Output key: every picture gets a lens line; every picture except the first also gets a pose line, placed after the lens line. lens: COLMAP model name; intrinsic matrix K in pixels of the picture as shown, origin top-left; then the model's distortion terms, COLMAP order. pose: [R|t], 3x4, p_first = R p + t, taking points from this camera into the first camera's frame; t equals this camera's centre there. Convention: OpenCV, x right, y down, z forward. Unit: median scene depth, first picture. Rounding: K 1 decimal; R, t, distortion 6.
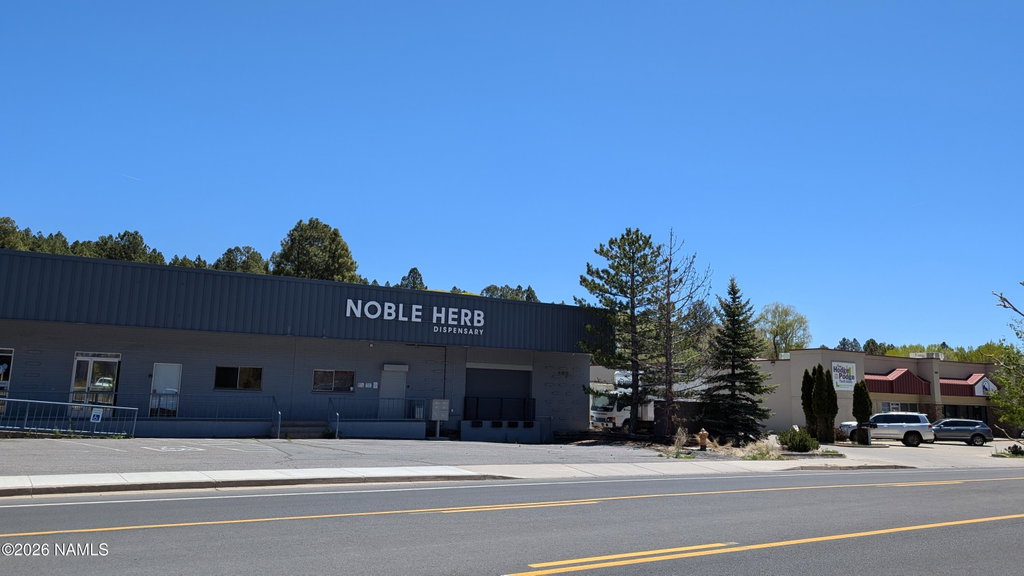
lens RADIAL K [[742.4, 0, 509.7], [0, 742.4, 288.7], [0, 0, 1]] dist [0.025824, -0.033392]
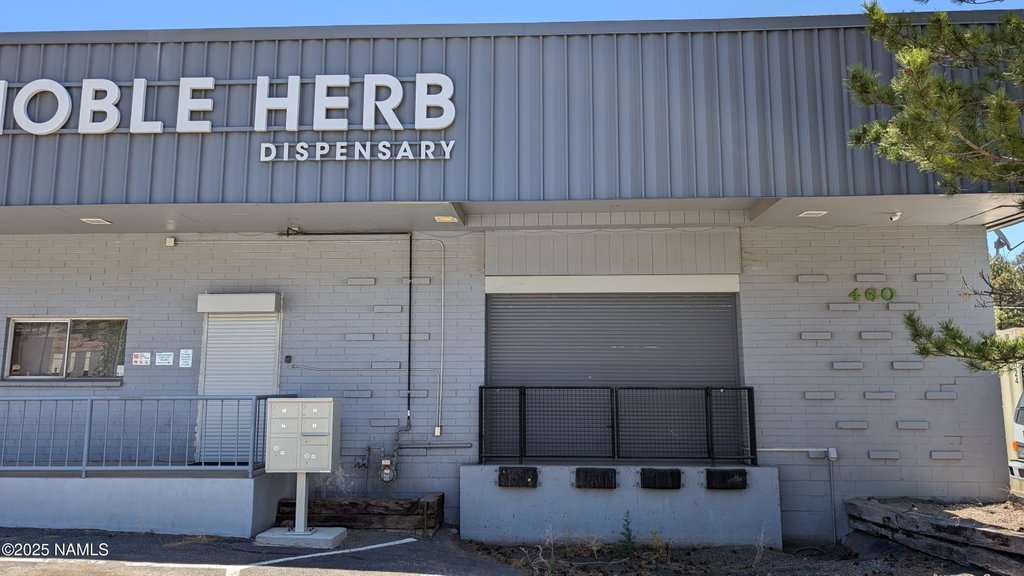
lens RADIAL K [[742.4, 0, 517.2], [0, 742.4, 289.4], [0, 0, 1]] dist [0.025824, -0.033392]
pose [[0.840049, -0.094086, -0.534290, 0.127686], [0.097511, 0.994993, -0.021899, 0.121141], [0.533676, -0.033703, 0.845017, 0.796553]]
